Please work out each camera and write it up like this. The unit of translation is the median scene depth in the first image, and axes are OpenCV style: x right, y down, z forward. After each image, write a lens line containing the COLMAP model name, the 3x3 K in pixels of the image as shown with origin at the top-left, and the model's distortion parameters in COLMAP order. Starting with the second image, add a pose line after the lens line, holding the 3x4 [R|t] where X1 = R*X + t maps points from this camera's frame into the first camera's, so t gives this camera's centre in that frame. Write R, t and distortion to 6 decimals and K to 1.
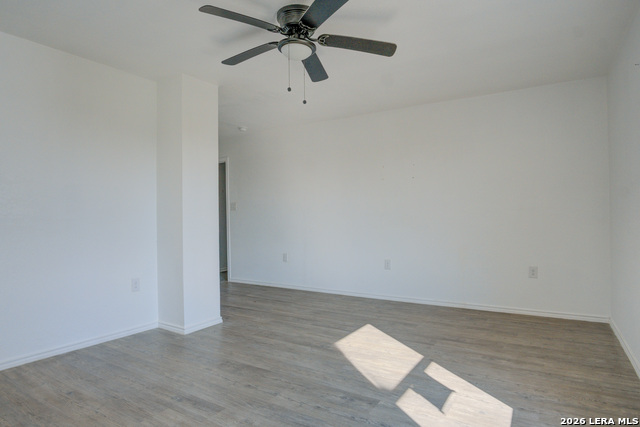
lens RADIAL K [[360.0, 0, 319.4], [0, 360.0, 215.2], [0, 0, 1]] dist [-0.049468, 0.003721]
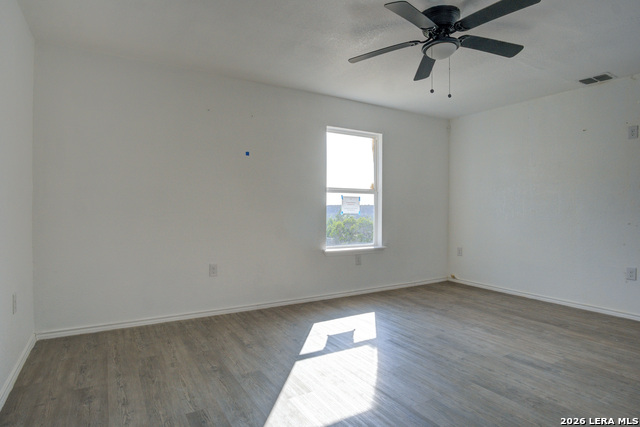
lens RADIAL K [[360.0, 0, 320.4], [0, 360.0, 211.7], [0, 0, 1]] dist [-0.049468, 0.003721]
pose [[-0.894666, 0.003175, 0.446723, -0.204544], [0.002916, 0.999995, -0.001268, 0.008651], [-0.446725, 0.000168, -0.894671, 2.040497]]
